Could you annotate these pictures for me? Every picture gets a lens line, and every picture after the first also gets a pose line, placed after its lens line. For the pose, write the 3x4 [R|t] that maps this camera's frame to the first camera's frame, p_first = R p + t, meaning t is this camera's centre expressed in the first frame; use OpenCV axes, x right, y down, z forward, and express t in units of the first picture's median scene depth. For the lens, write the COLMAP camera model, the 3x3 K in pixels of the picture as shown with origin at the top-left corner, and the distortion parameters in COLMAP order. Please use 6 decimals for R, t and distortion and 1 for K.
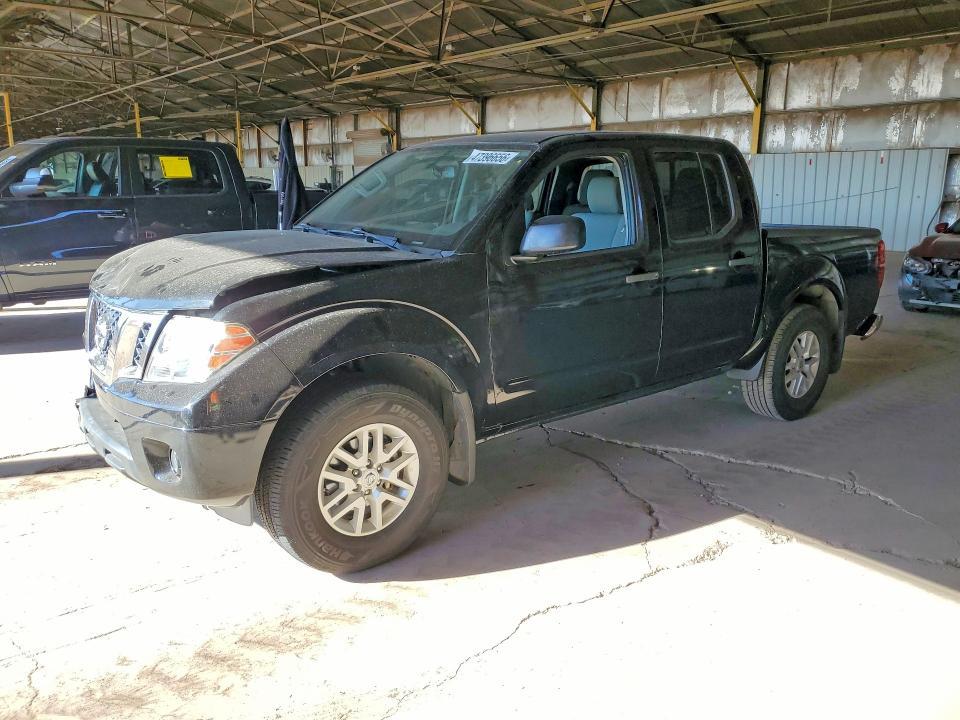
lens RADIAL K [[746.5, 0, 480.0], [0, 746.5, 360.0], [0, 0, 1]] dist [0.028585, -0.005632]
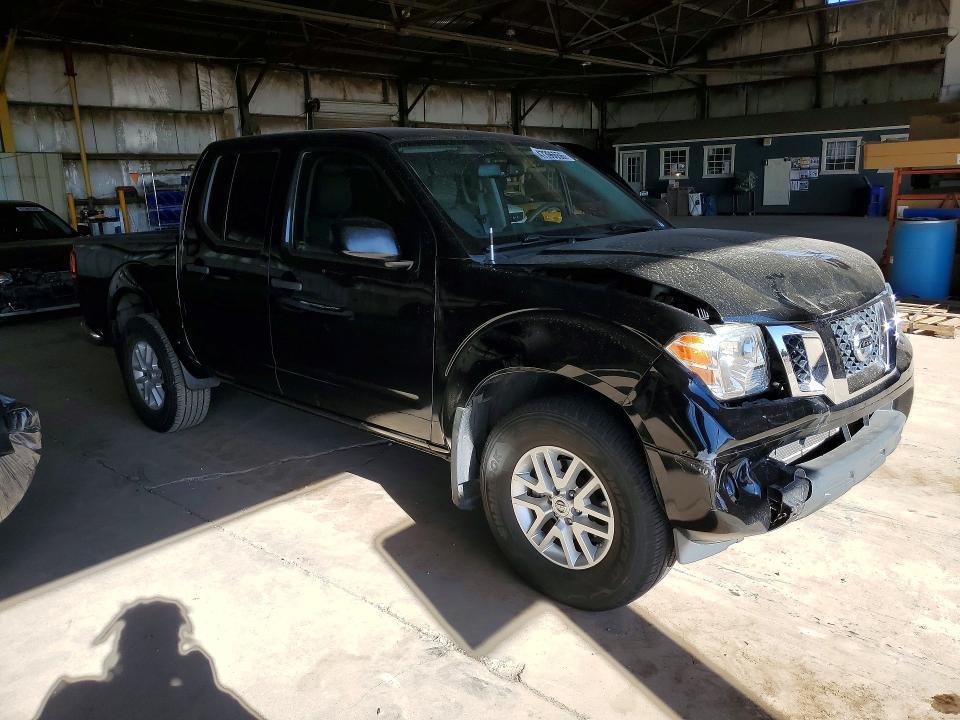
lens RADIAL K [[746.5, 0, 480.0], [0, 746.5, 360.0], [0, 0, 1]] dist [0.028585, -0.005632]
pose [[-0.136932, -0.239793, 0.961119, -1.029553], [0.256769, 0.928503, 0.268238, -0.290407], [-0.956723, 0.283516, -0.065571, 1.185385]]
